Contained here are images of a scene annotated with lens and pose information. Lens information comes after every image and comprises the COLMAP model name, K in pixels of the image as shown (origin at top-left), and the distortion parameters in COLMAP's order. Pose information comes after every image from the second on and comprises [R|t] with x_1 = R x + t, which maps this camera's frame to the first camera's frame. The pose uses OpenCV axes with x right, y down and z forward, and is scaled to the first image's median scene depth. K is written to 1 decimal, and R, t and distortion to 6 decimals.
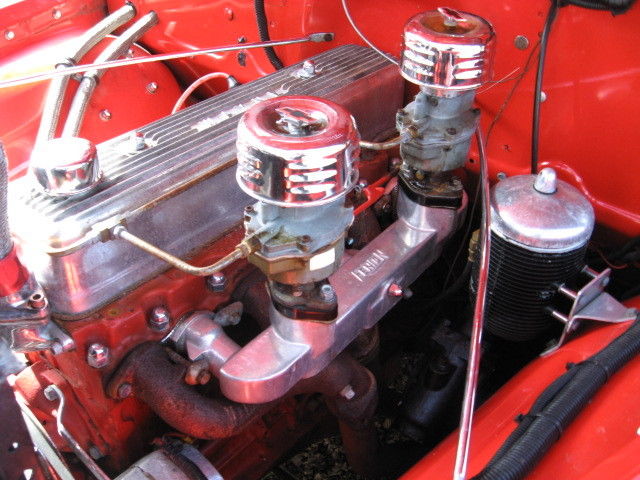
lens RADIAL K [[673.7, 0, 319.4], [0, 673.7, 237.9], [0, 0, 1]] dist [-0.107616, 0.000000]
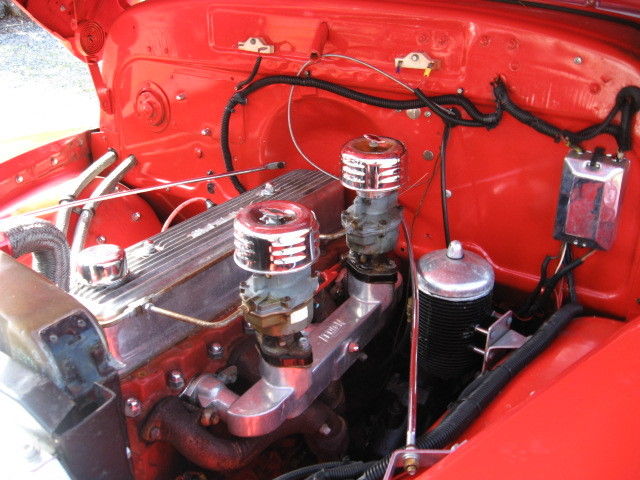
lens RADIAL K [[673.7, 0, 320.9], [0, 673.7, 240.3], [0, 0, 1]] dist [-0.107616, 0.000000]
pose [[0.992818, -0.078842, 0.089982, -0.053973], [0.094699, 0.977525, -0.188352, 0.124289], [-0.073110, 0.195520, 0.977971, -0.324306]]
